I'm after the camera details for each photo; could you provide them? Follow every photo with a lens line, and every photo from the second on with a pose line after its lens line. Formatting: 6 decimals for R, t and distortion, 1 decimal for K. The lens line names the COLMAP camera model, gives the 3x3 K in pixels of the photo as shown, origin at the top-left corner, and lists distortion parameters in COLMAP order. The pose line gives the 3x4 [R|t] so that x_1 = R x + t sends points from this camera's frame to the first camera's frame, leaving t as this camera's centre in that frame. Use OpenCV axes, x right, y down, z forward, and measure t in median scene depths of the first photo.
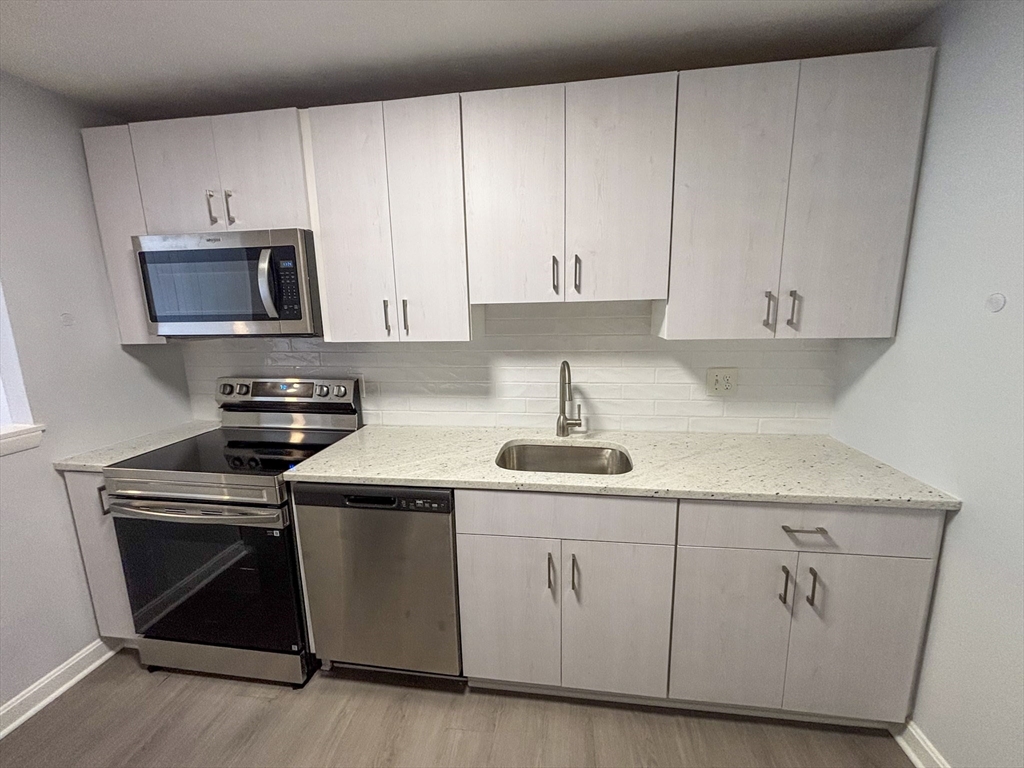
lens RADIAL K [[408.1, 0, 514.1], [0, 408.1, 380.5], [0, 0, 1]] dist [-0.008435, 0.000340]
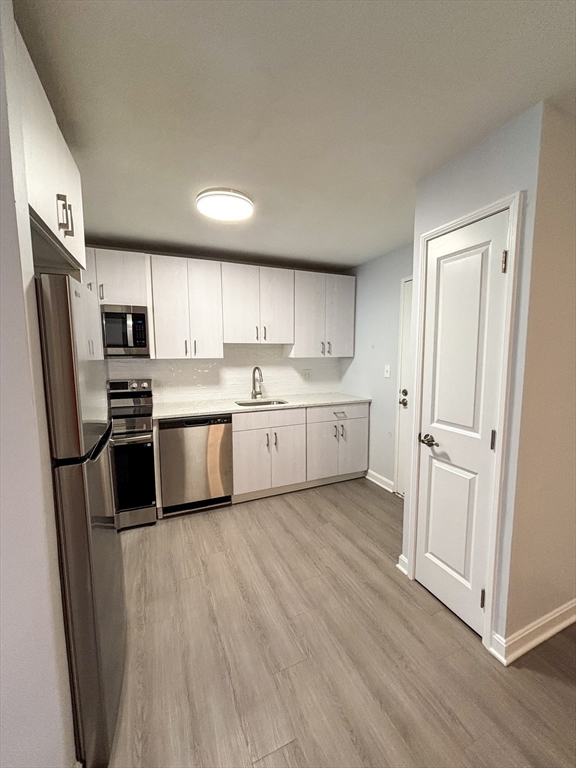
lens RADIAL K [[306.0, 0, 285.8], [0, 306.0, 383.5], [0, 0, 1]] dist [-0.008435, 0.000340]
pose [[0.857205, -0.034858, 0.513794, -0.810196], [0.075739, 0.995391, -0.058830, 0.210266], [-0.509375, 0.089344, 0.855894, -0.816861]]
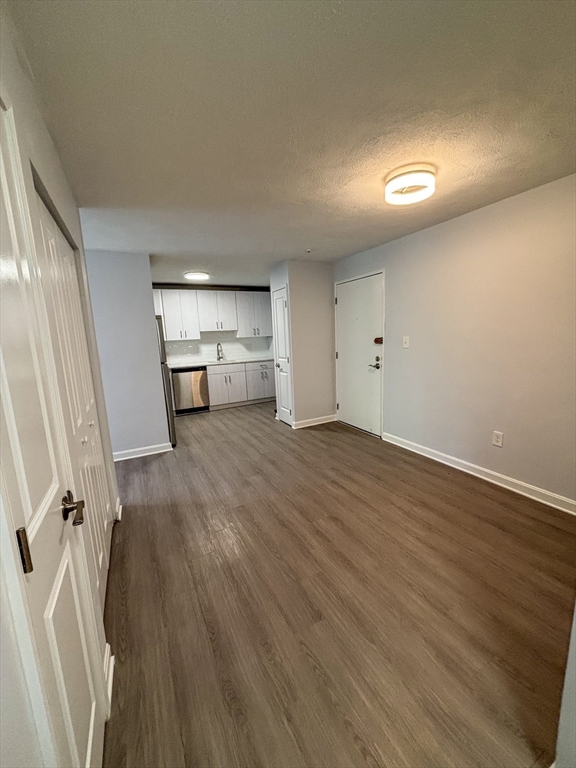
lens RADIAL K [[306.0, 0, 290.9], [0, 306.0, 388.4], [0, 0, 1]] dist [-0.008435, 0.000340]
pose [[0.812717, -0.114030, 0.571391, -1.502757], [0.125291, 0.991923, 0.019746, 0.593496], [-0.569028, 0.055542, 0.820440, -2.769098]]
